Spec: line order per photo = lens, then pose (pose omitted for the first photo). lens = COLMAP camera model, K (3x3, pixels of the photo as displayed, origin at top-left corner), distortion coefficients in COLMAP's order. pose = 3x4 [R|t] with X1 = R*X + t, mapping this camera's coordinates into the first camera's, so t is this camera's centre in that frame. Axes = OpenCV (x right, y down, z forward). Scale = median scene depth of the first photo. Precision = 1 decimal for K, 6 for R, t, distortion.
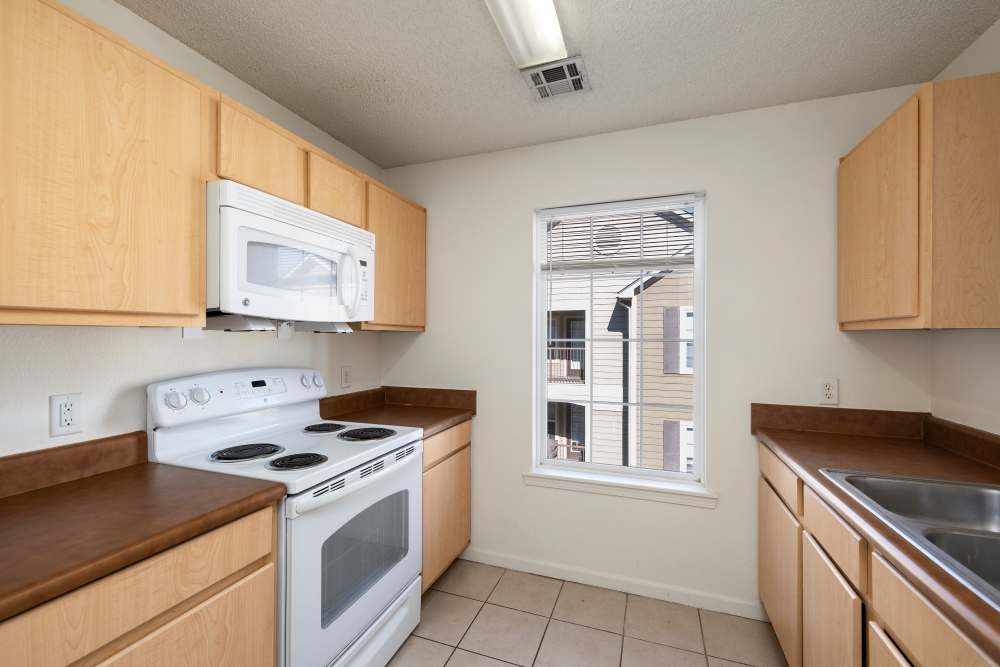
lens RADIAL K [[425.9, 0, 496.7], [0, 425.9, 335.2], [0, 0, 1]] dist [0.002212, 0.000320]
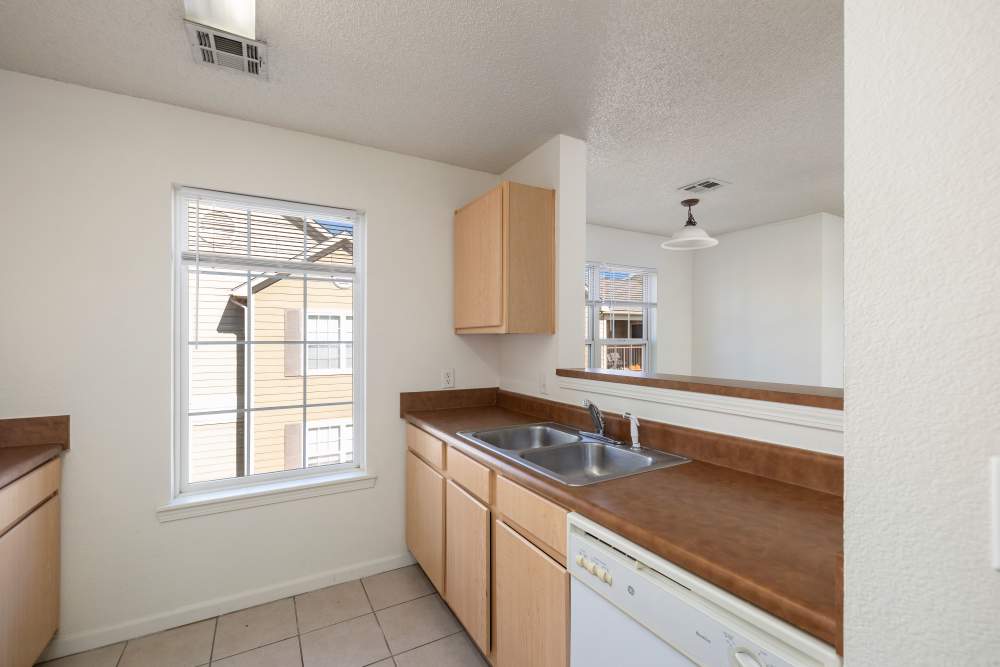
lens RADIAL K [[425.9, 0, 498.0], [0, 425.9, 338.7], [0, 0, 1]] dist [0.002212, 0.000320]
pose [[0.645466, -0.001678, 0.763787, -0.159682], [-0.000876, 0.999995, 0.002938, -0.000612], [-0.763788, -0.002565, 0.645462, -0.008388]]
